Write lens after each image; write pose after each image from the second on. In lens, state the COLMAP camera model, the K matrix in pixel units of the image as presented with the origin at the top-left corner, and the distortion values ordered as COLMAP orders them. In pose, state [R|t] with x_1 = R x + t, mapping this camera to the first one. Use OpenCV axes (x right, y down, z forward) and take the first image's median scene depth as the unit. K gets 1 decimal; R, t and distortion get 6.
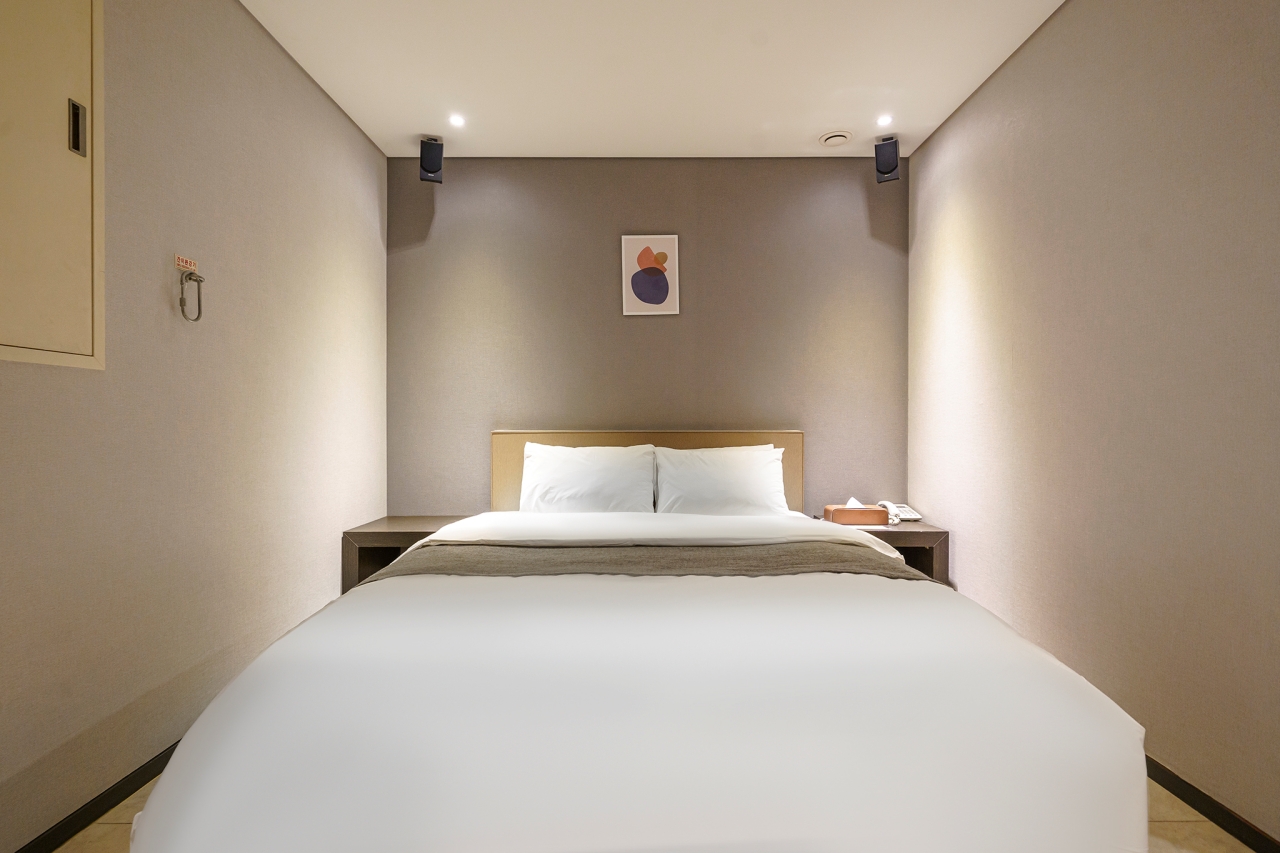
lens RADIAL K [[605.1, 0, 640.0], [0, 605.1, 426.5], [0, 0, 1]] dist [-0.002128, 0.000335]
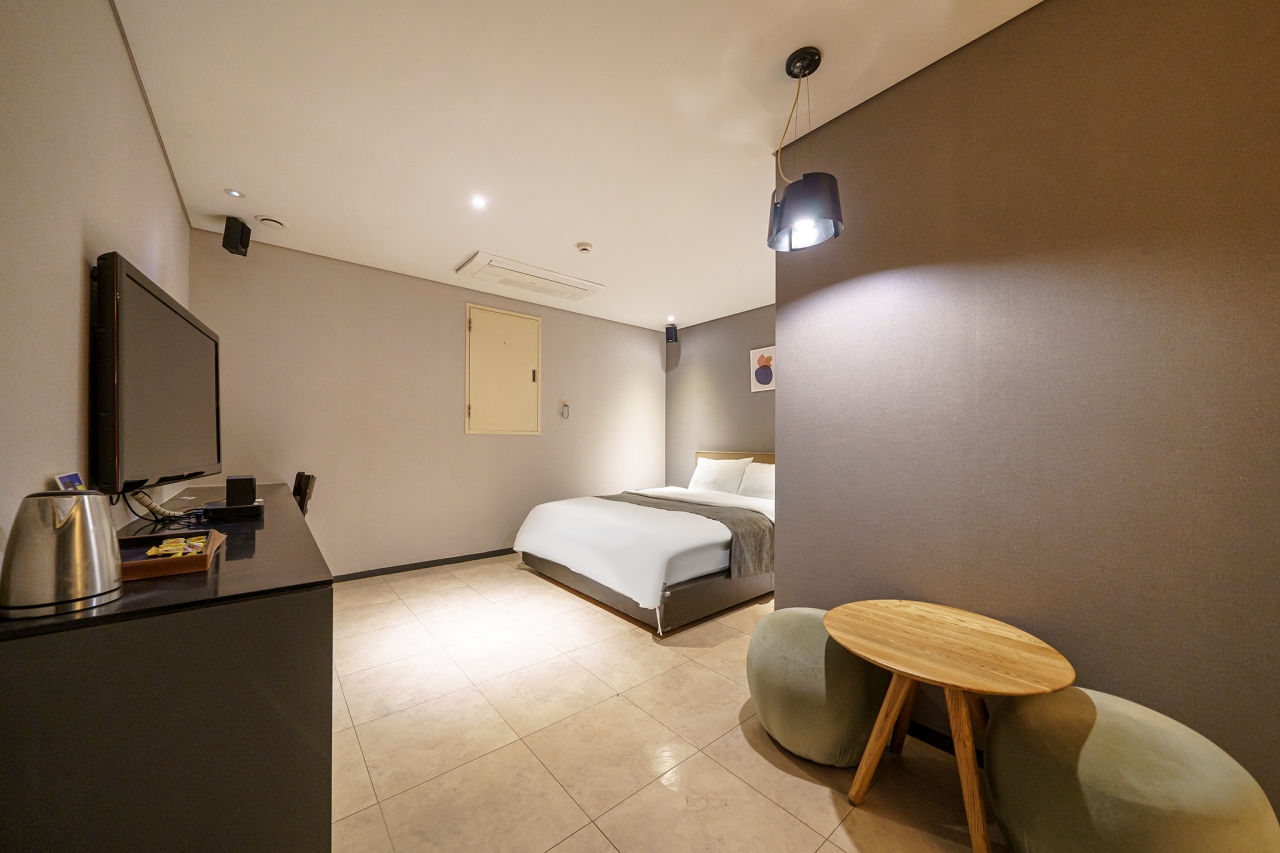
lens RADIAL K [[441.1, 0, 632.4], [0, 441.1, 437.7], [0, 0, 1]] dist [-0.000743, -0.000056]
pose [[0.637916, -0.004292, -0.770094, 0.846184], [-0.006763, 0.999915, -0.011174, -0.023184], [0.770076, 0.012336, 0.637833, -0.182139]]
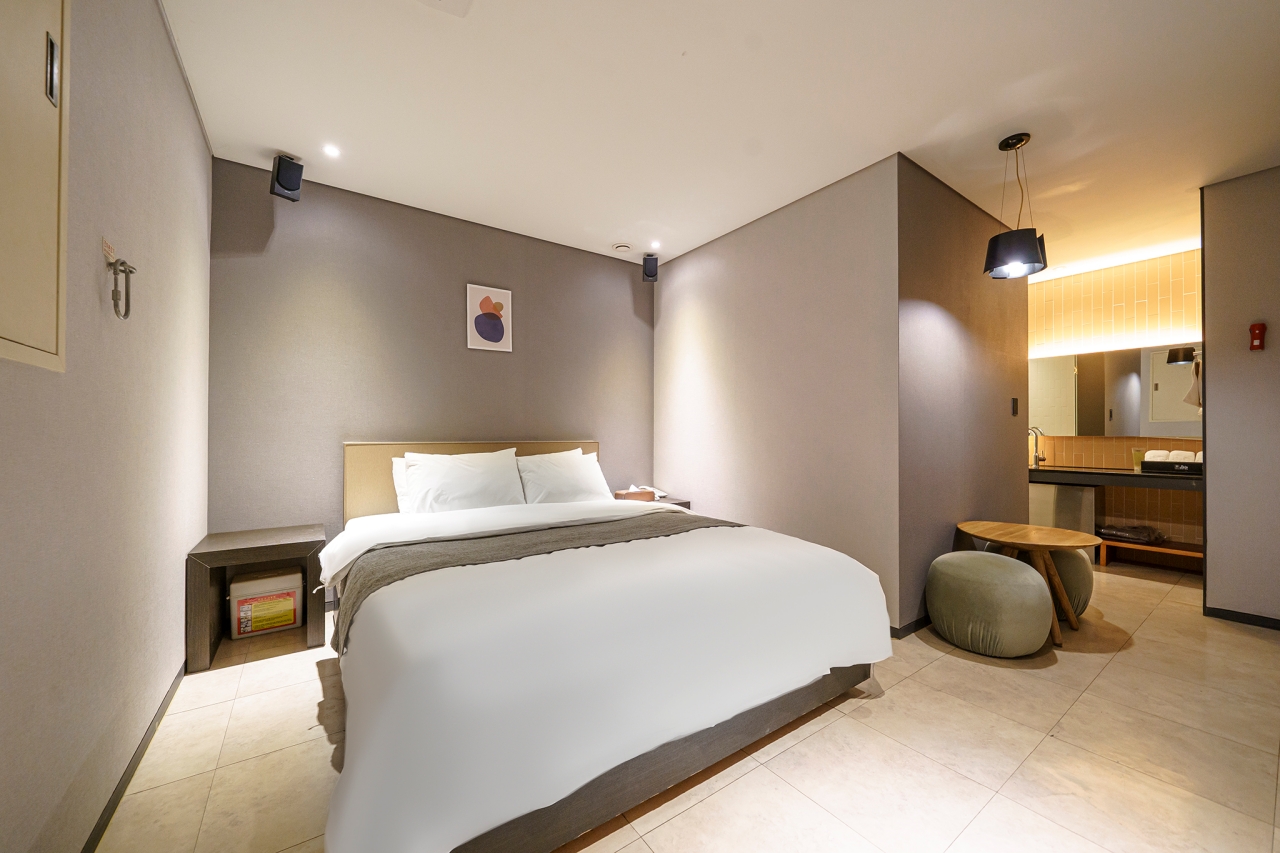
lens RADIAL K [[468.8, 0, 632.8], [0, 468.8, 428.9], [0, 0, 1]] dist [-0.001366, -0.000425]
pose [[0.824918, 0.008515, 0.565188, -0.304104], [0.000854, 0.999867, -0.016310, -0.003626], [-0.565251, 0.013937, 0.824801, 0.025950]]
